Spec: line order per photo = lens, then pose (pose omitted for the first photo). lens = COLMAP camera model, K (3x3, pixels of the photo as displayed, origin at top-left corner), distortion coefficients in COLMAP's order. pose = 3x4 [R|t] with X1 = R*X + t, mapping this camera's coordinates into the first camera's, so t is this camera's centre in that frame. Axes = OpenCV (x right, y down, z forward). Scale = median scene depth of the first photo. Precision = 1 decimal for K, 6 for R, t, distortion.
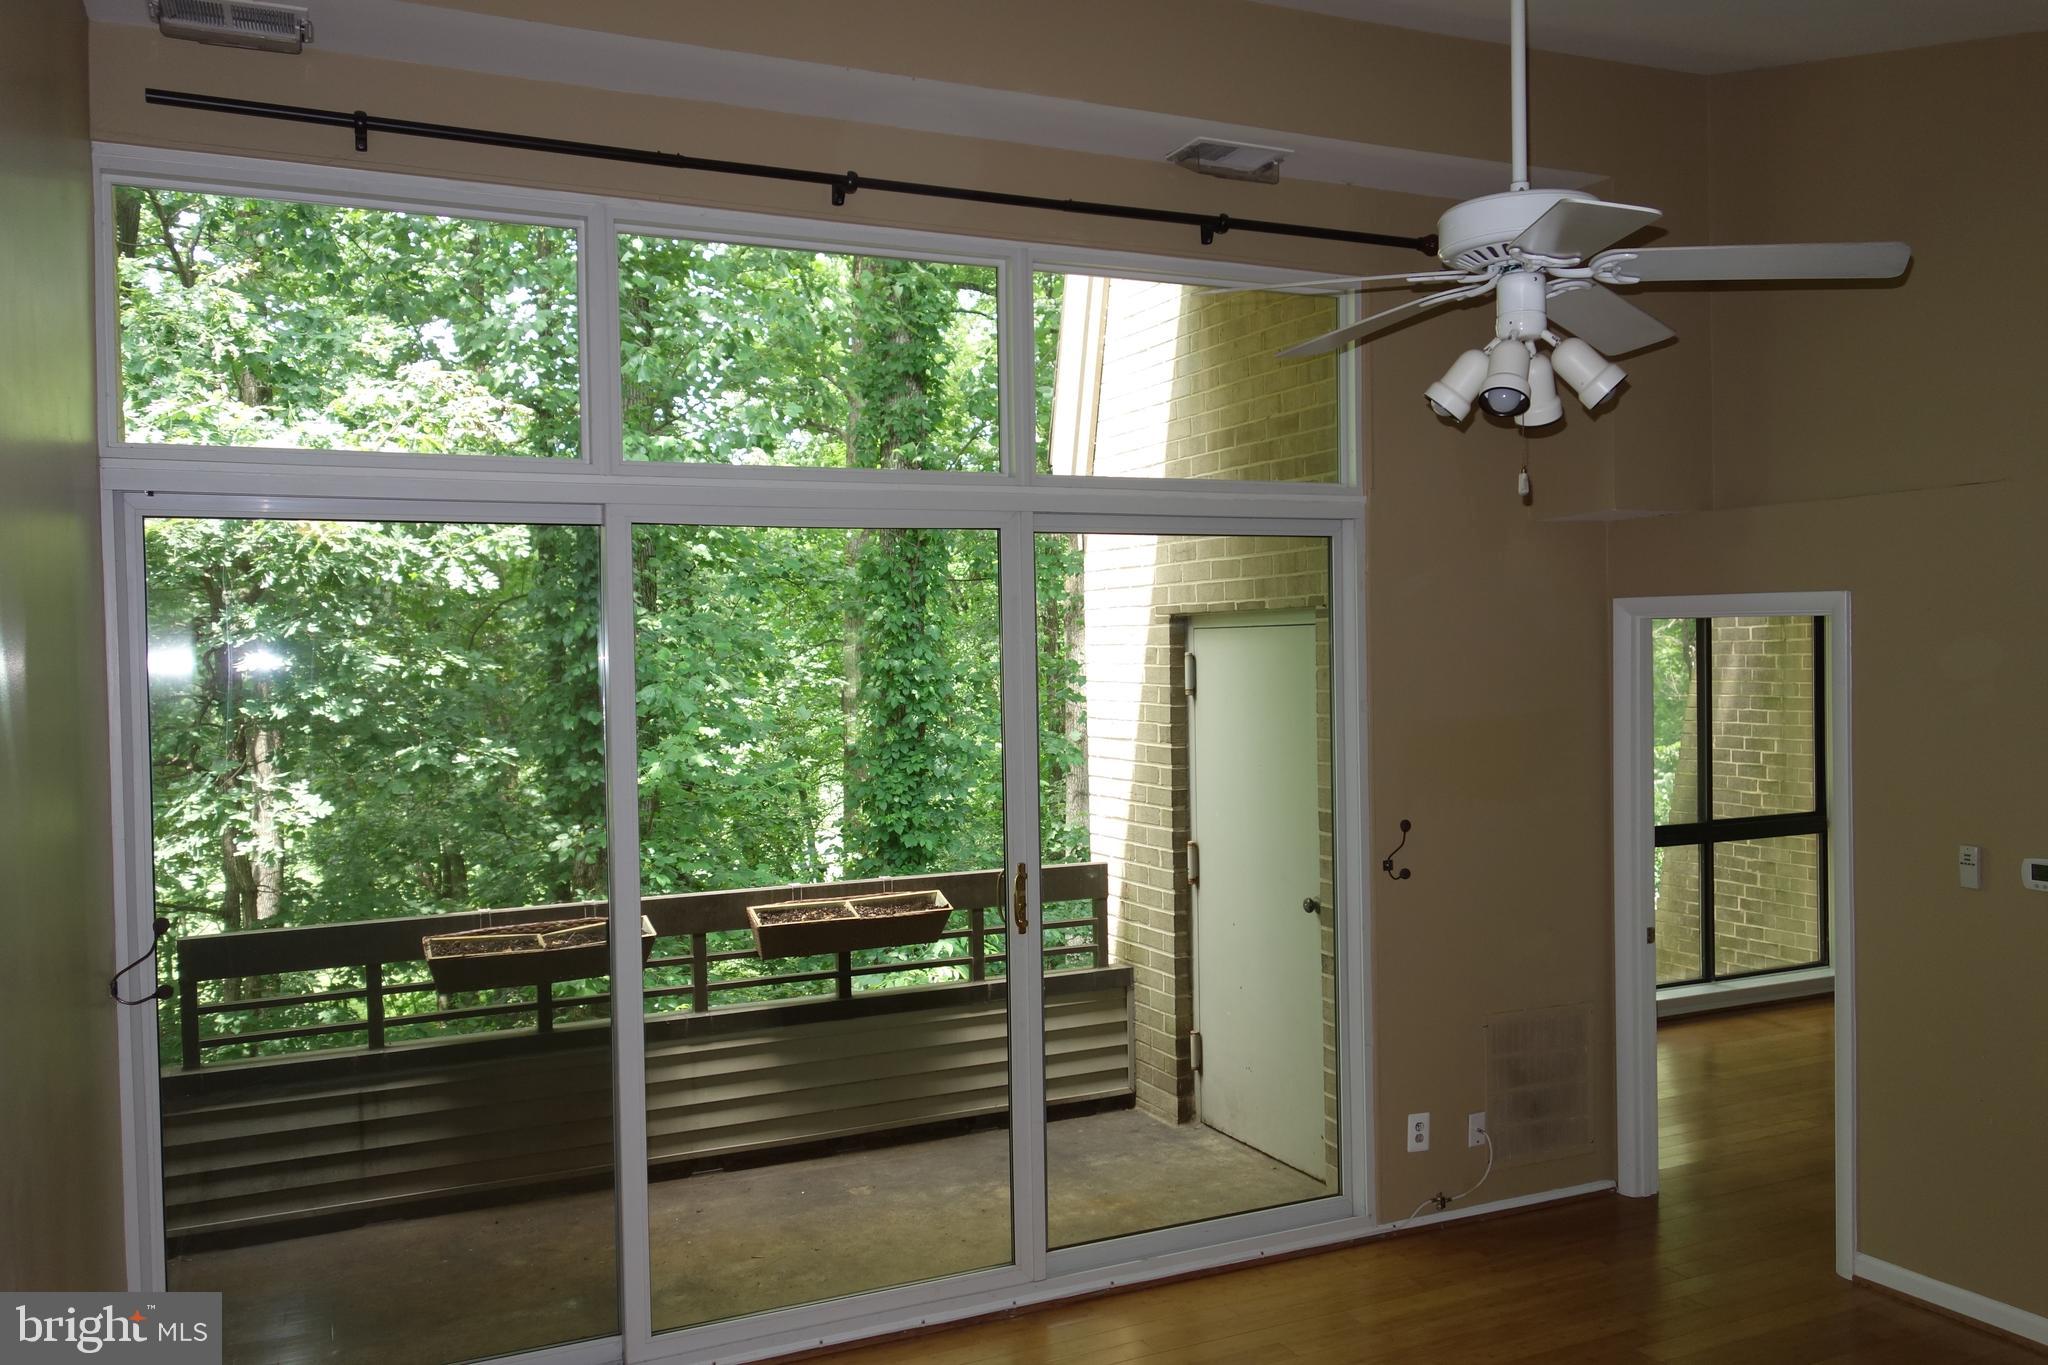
lens RADIAL K [[1616.8, 0, 1017.3], [0, 1616.8, 689.2], [0, 0, 1]] dist [0.008402, -0.004652]
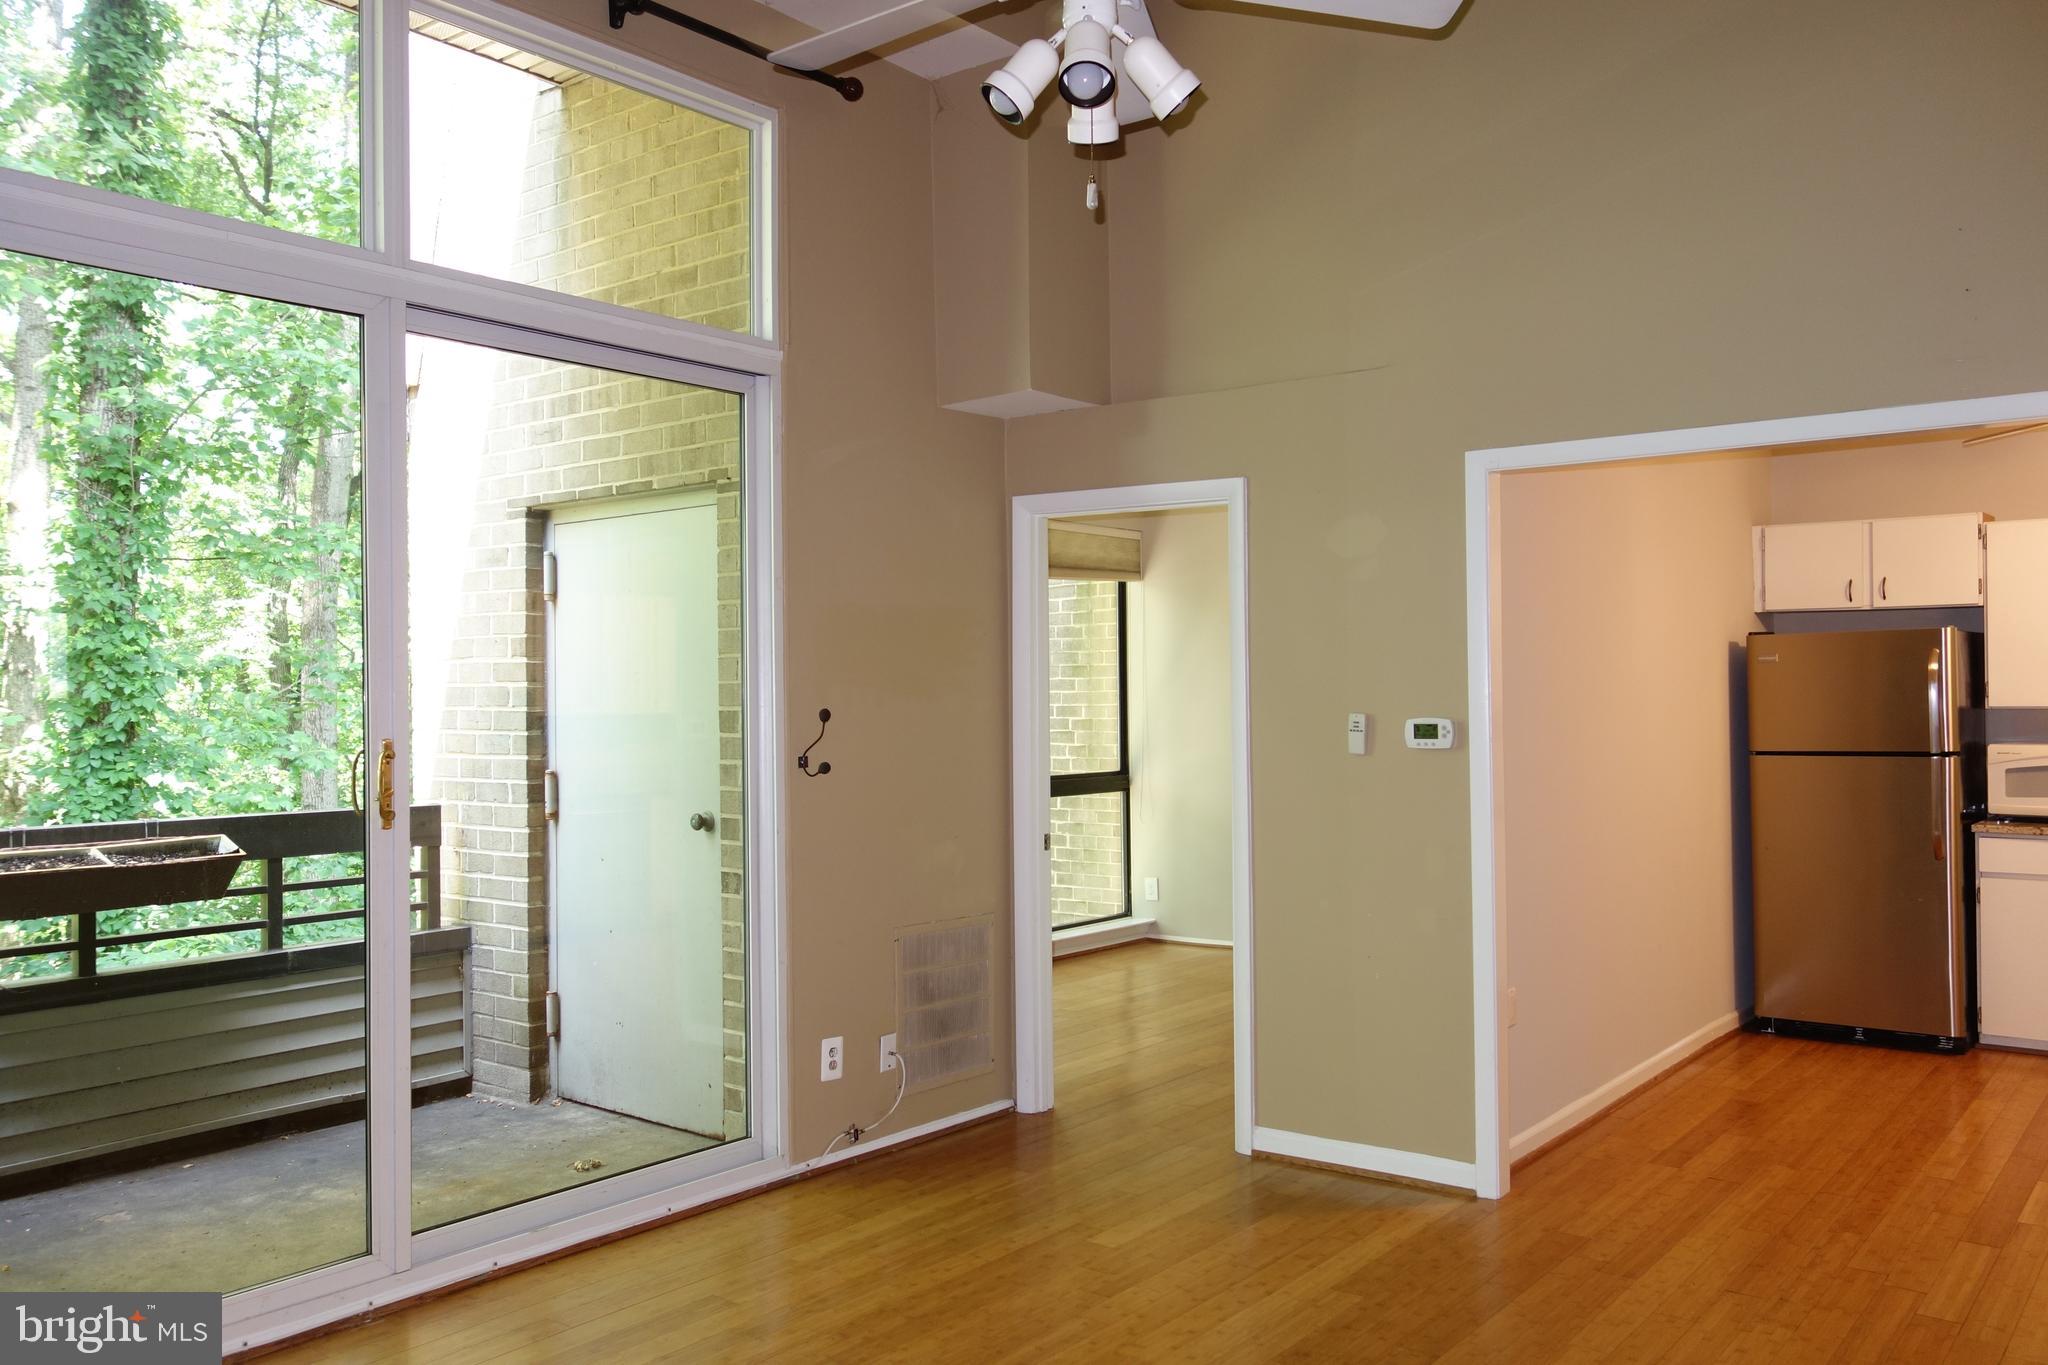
lens RADIAL K [[1616.8, 0, 1013.4], [0, 1616.8, 689.6], [0, 0, 1]] dist [0.008402, -0.004652]
pose [[0.896355, 0.012636, 0.443156, -0.059961], [0.003391, 0.999369, -0.035355, 0.091225], [-0.443324, 0.033193, 0.895747, 0.124925]]
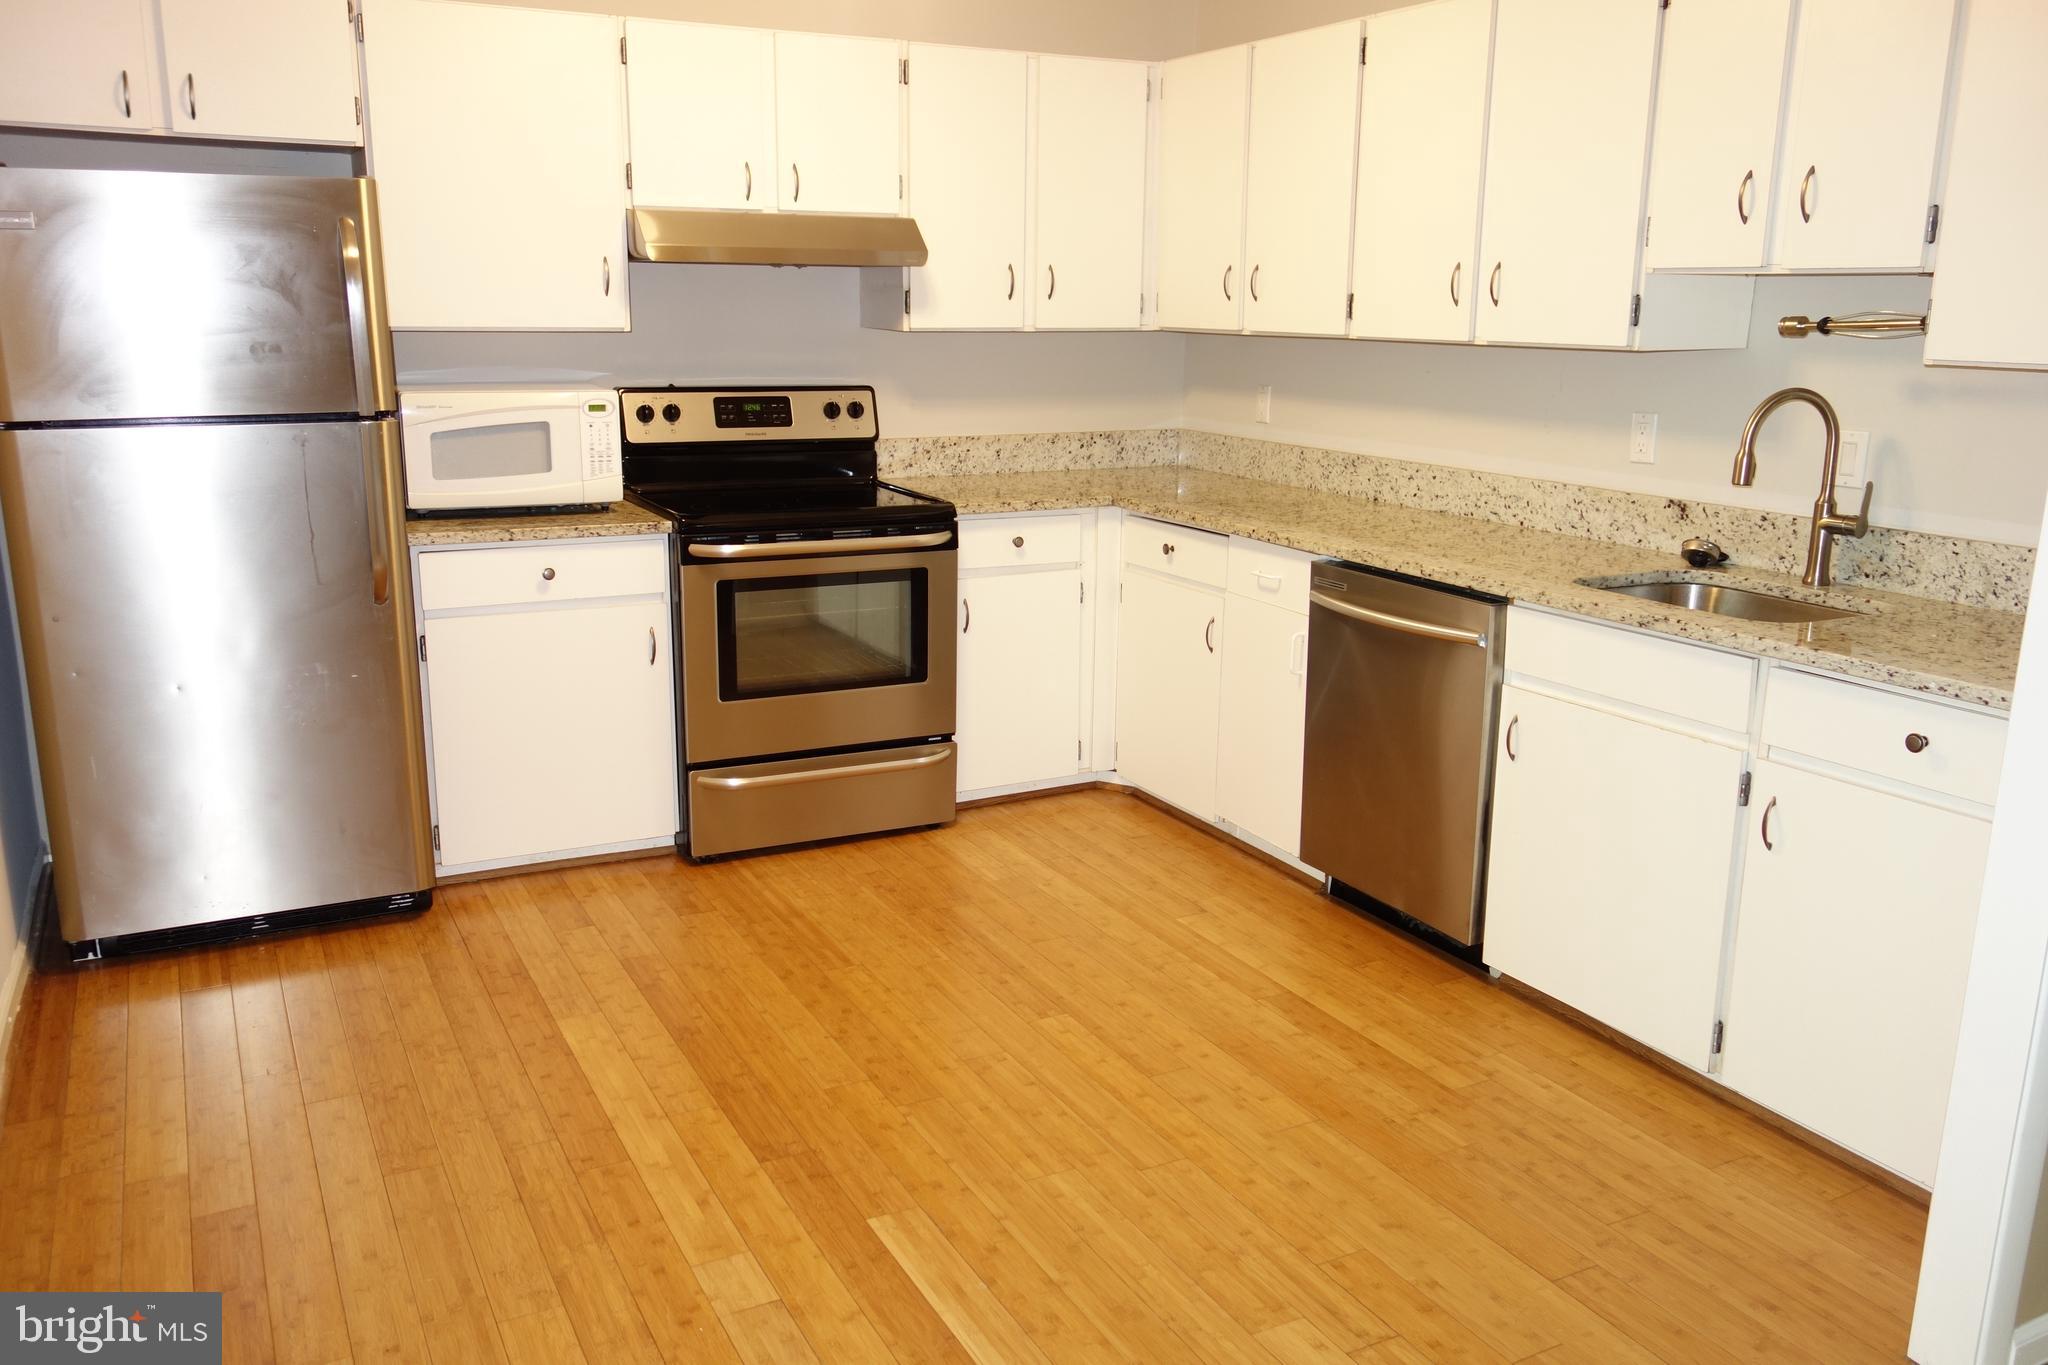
lens RADIAL K [[1616.8, 0, 1017.0], [0, 1616.8, 689.4], [0, 0, 1]] dist [0.008402, -0.004652]
pose [[-0.038396, -0.215510, 0.975747, 0.346342], [0.015018, 0.976232, 0.216208, 0.071077], [-0.999150, 0.022955, -0.034247, 0.592281]]
